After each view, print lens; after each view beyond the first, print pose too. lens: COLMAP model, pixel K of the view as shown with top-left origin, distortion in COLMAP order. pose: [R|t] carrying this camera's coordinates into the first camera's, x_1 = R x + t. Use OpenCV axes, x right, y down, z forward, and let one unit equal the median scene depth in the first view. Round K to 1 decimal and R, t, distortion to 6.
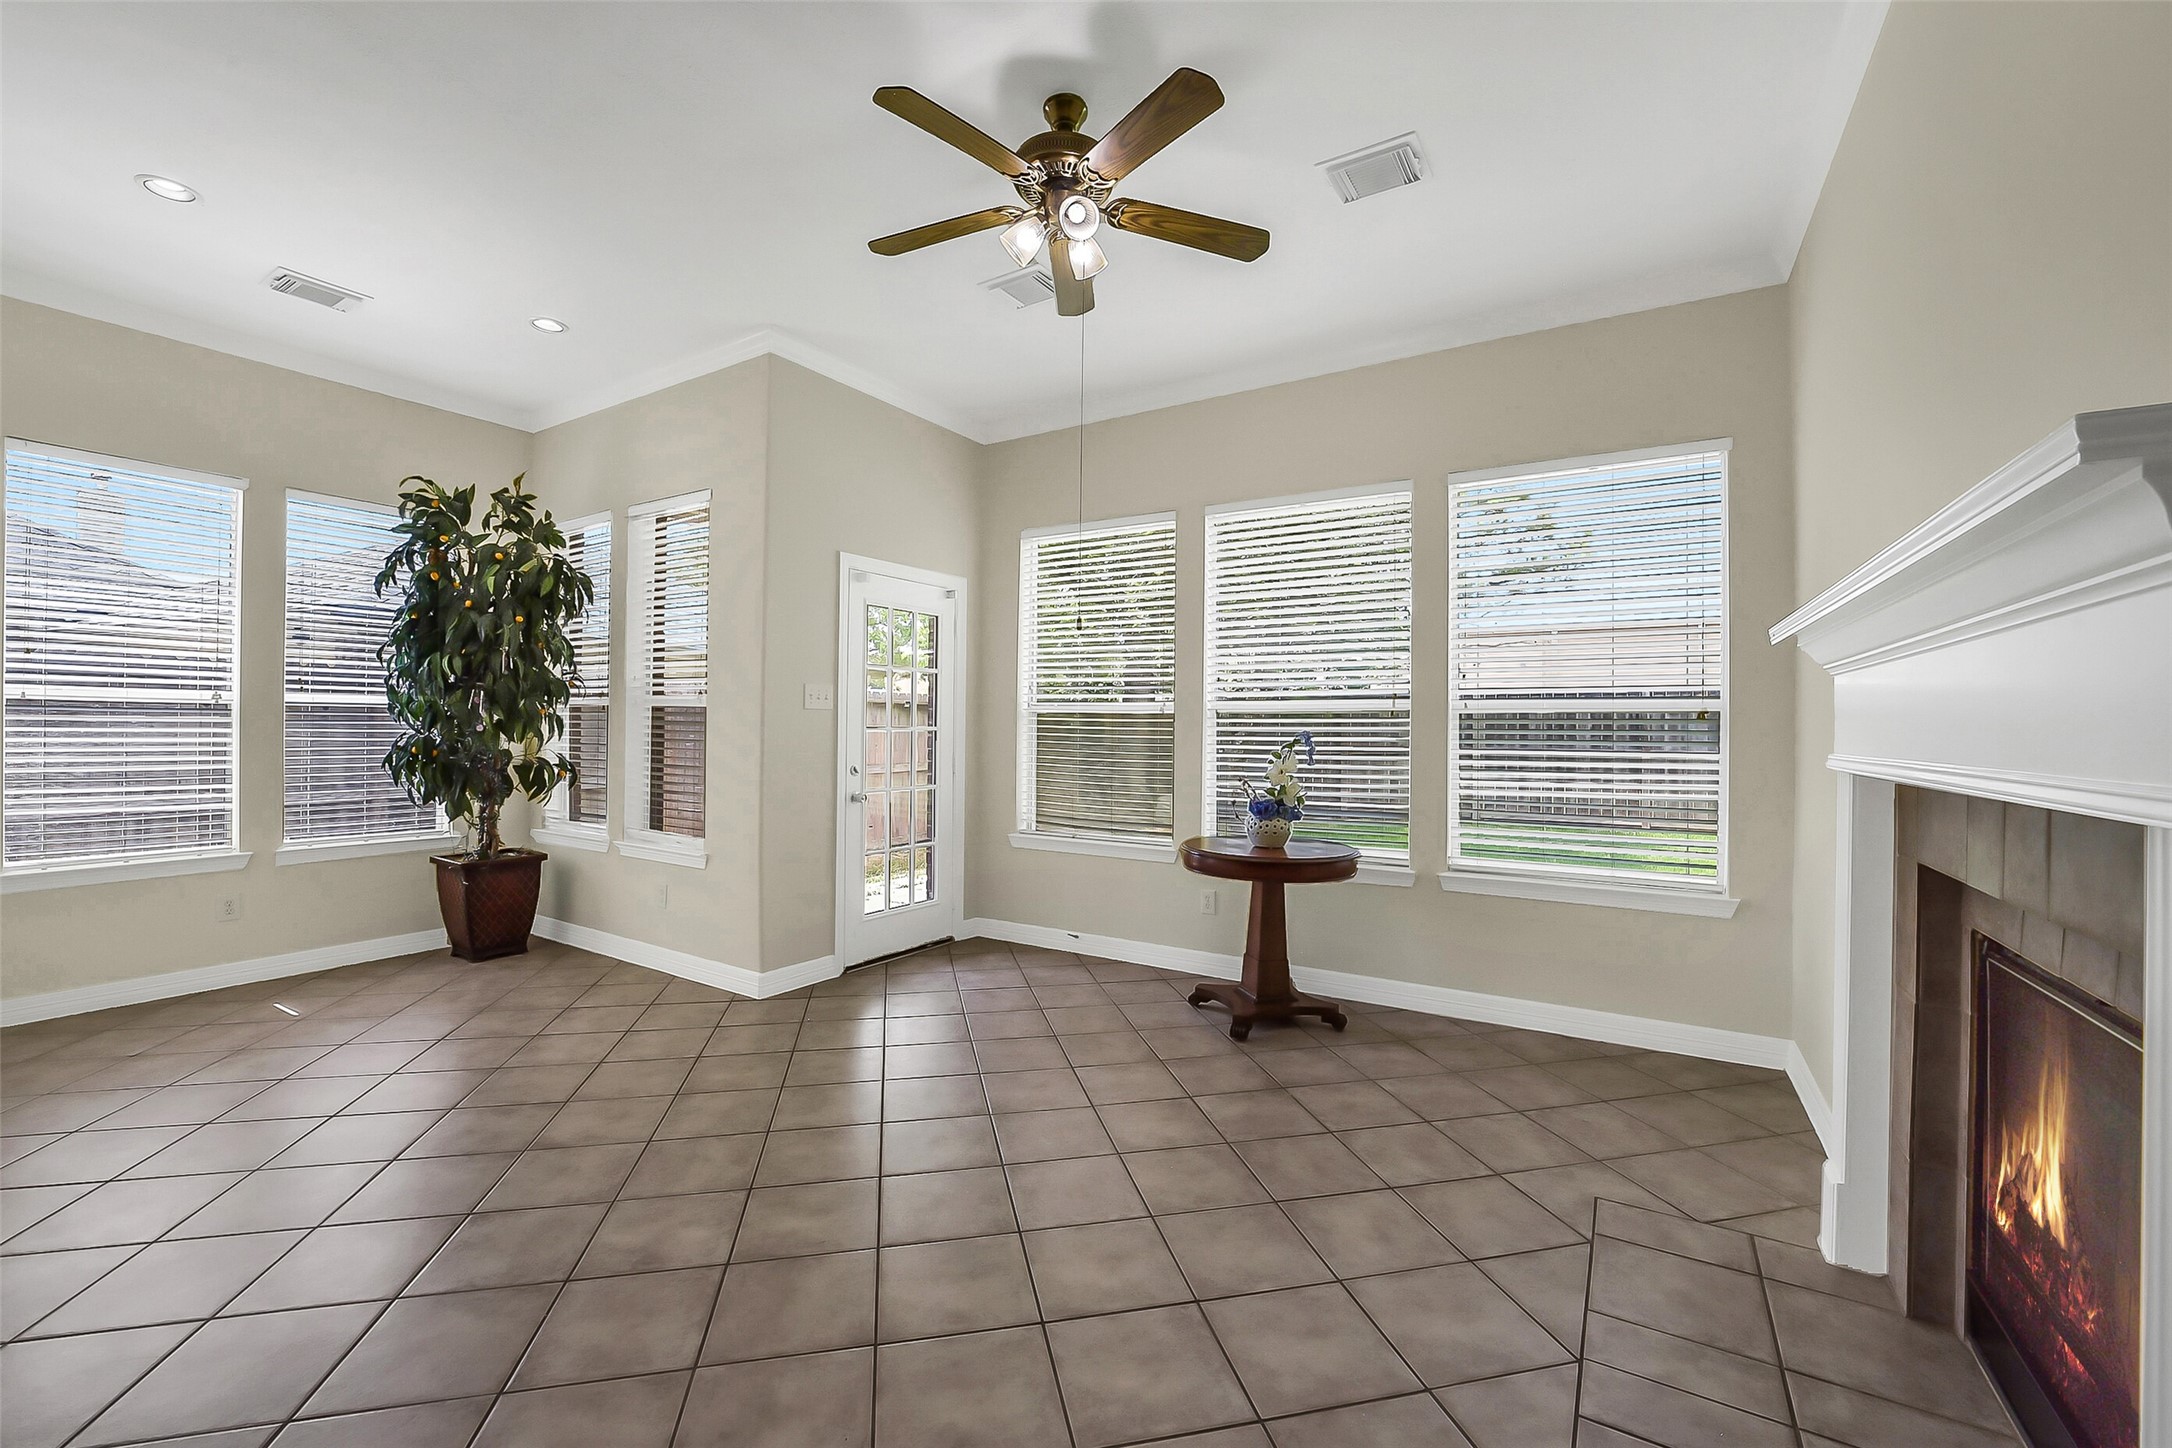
lens RADIAL K [[876.8, 0, 1086.0], [0, 876.8, 724.0], [0, 0, 1]] dist [-0.024340, 0.000080]
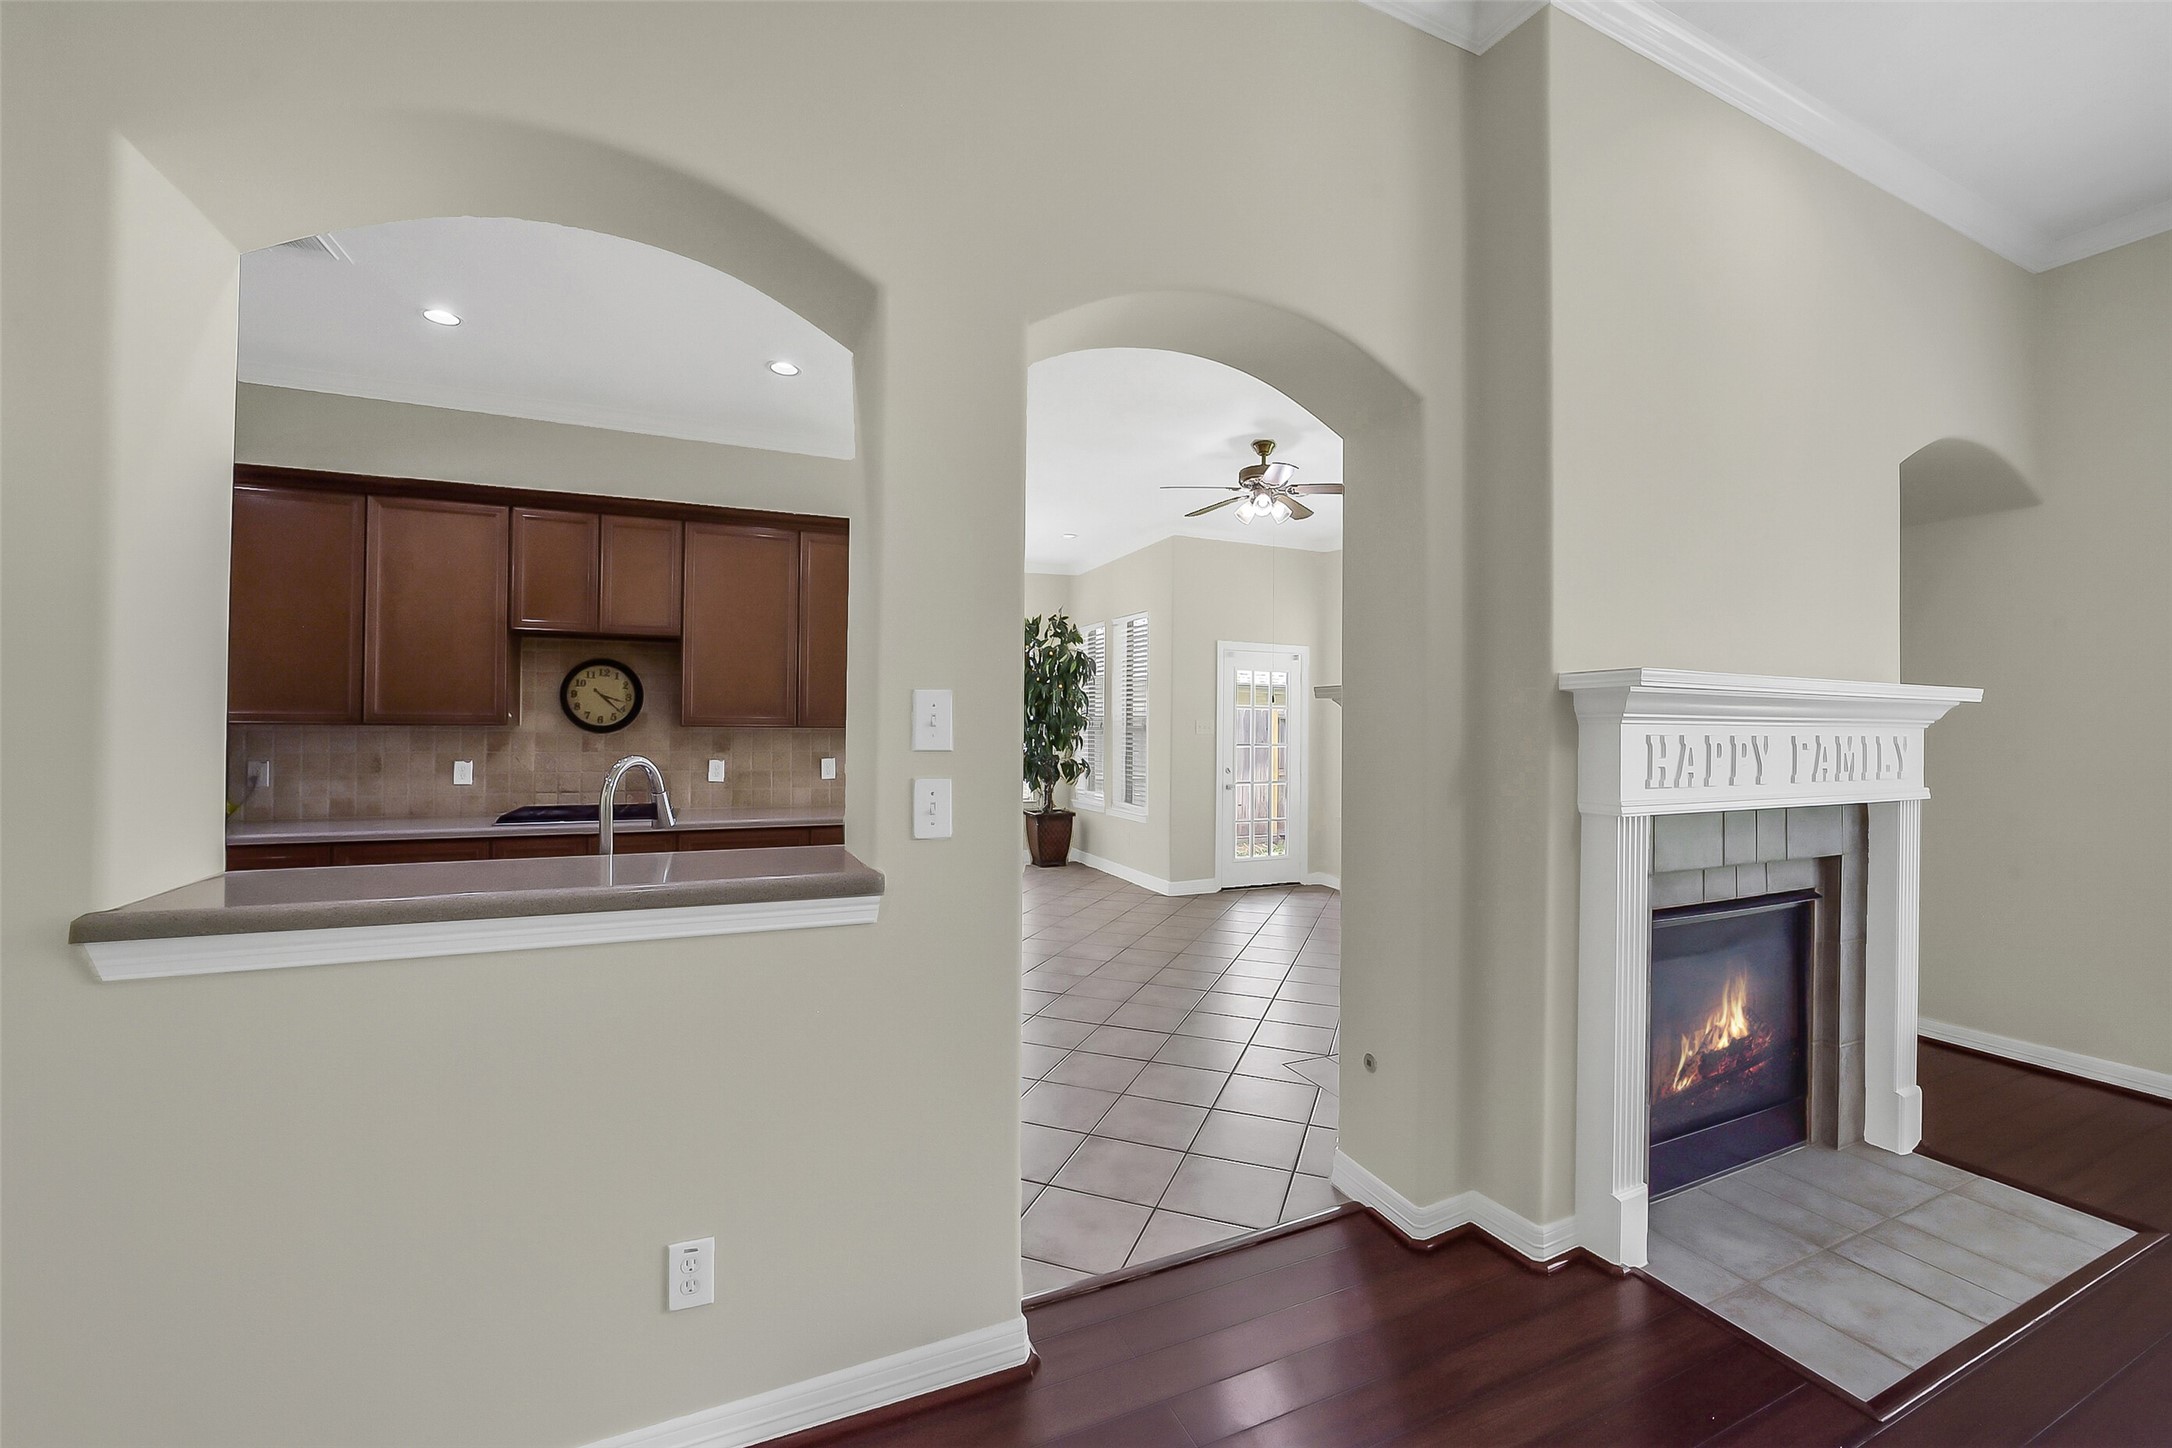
lens RADIAL K [[846.6, 0, 1085.2], [0, 846.6, 720.1], [0, 0, 1]] dist [-0.021679, 0.000469]
pose [[0.832623, -0.008649, -0.553773, 0.397200], [0.003334, 0.999938, -0.010605, -0.026331], [0.553831, 0.006984, 0.832600, -0.486645]]
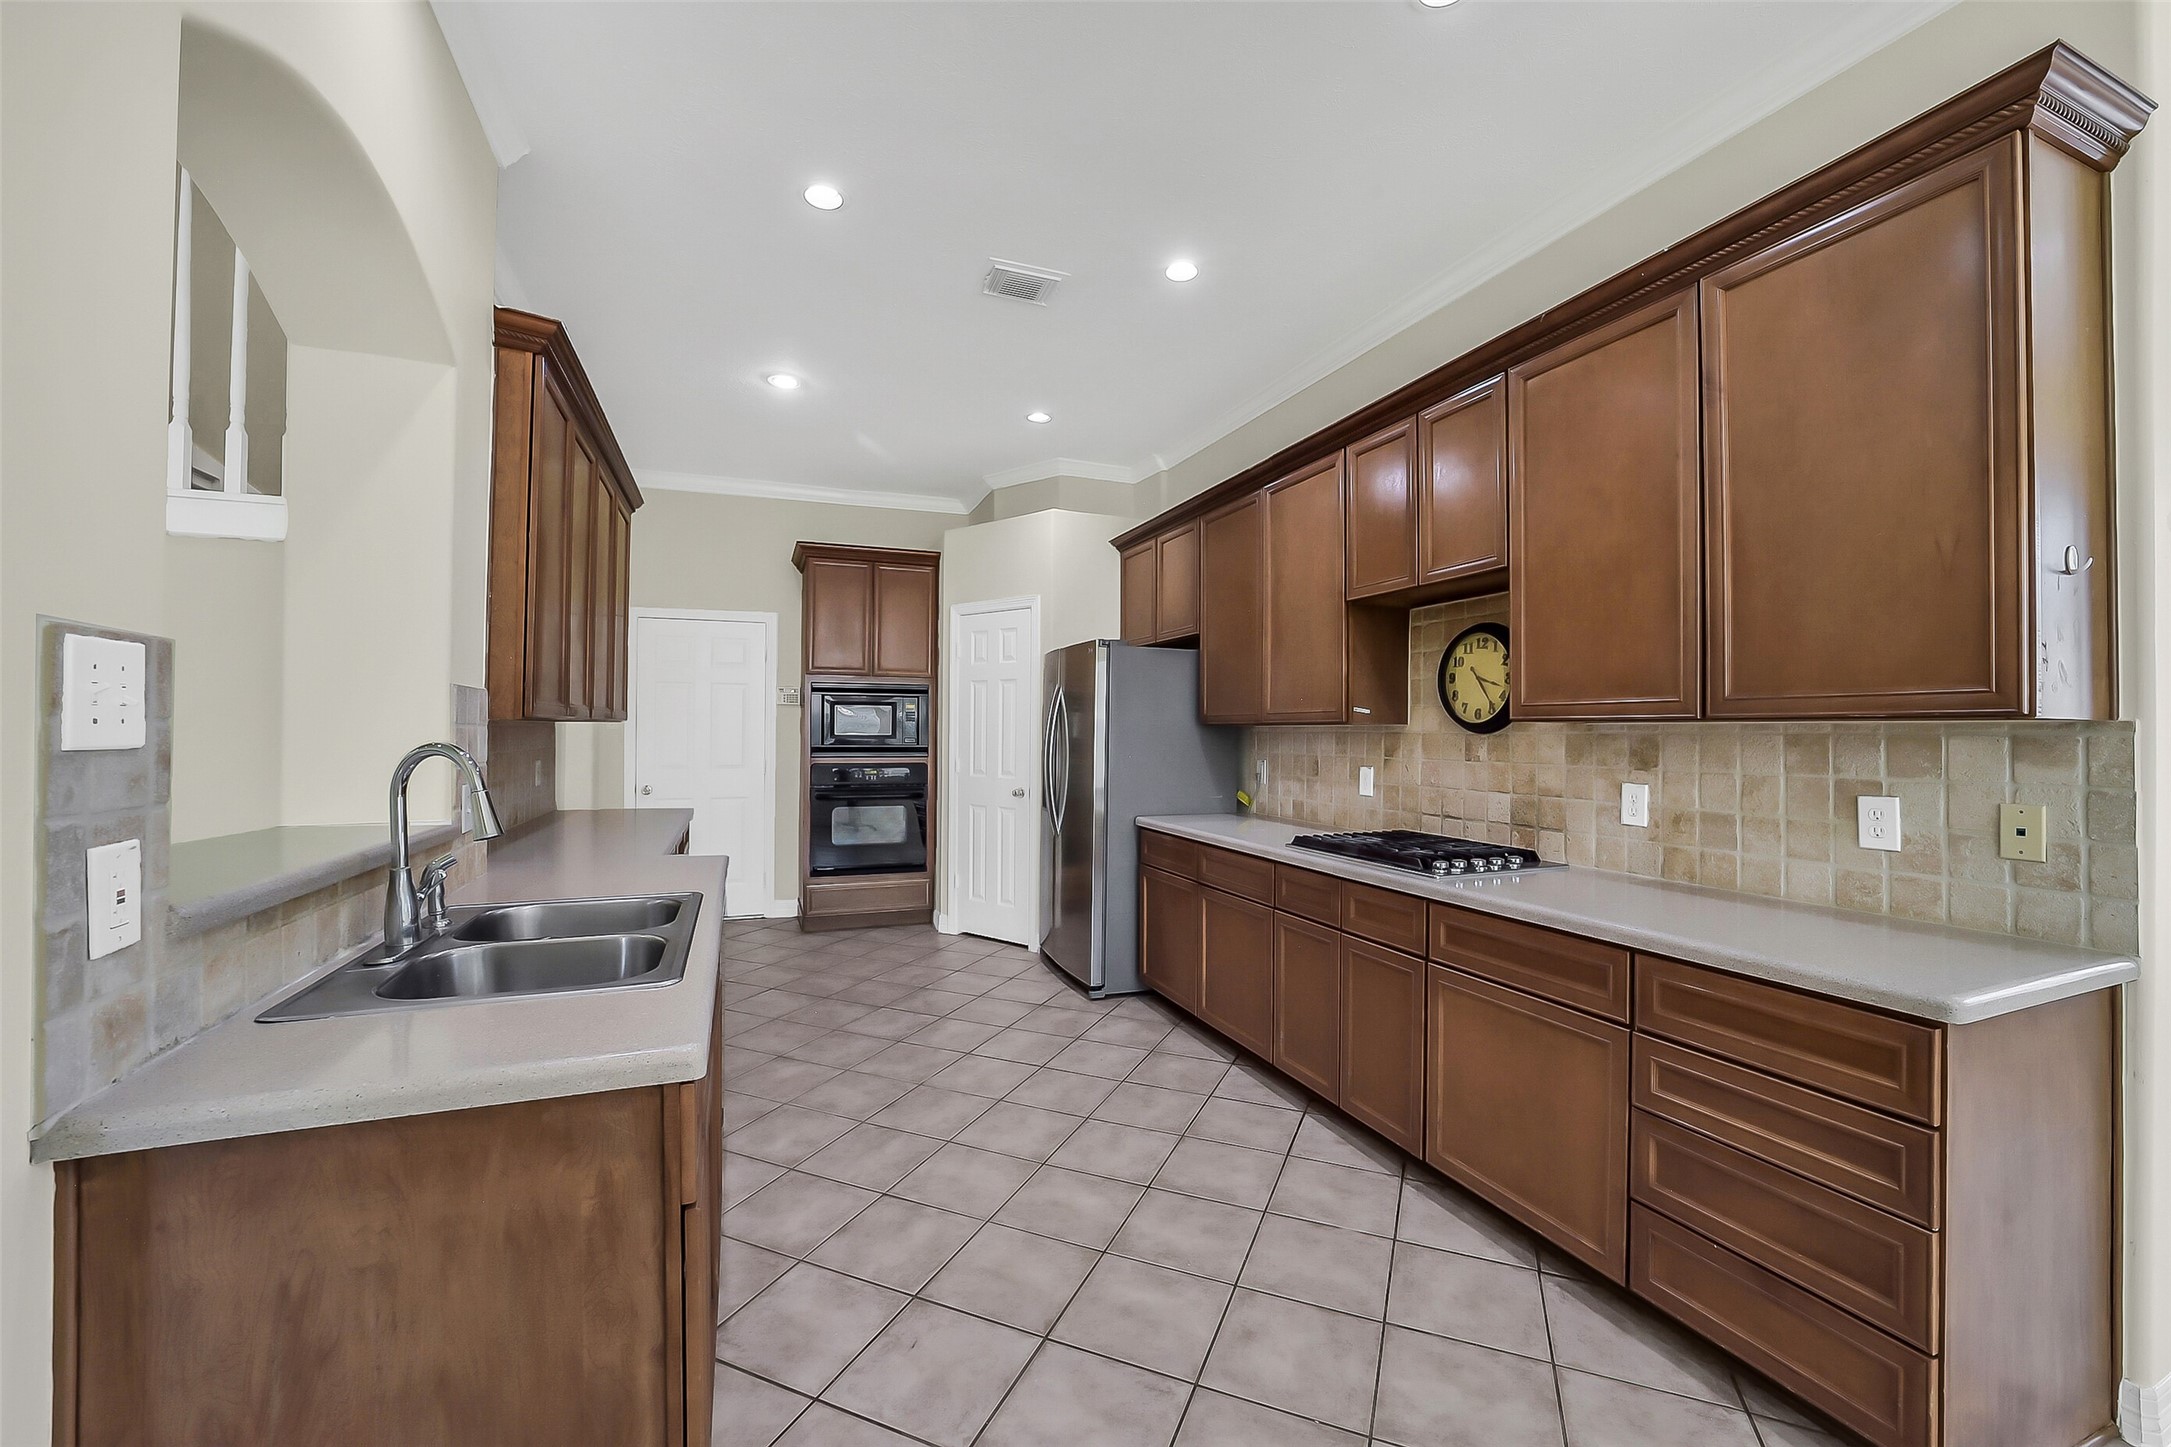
lens RADIAL K [[856.7, 0, 1090.7], [0, 856.7, 721.6], [0, 0, 1]] dist [-0.035502, 0.009565]
pose [[-0.577297, -0.021295, -0.816256, 0.103716], [-0.005958, 0.999743, -0.021869, -0.016907], [0.816512, -0.007762, -0.577276, 0.146611]]
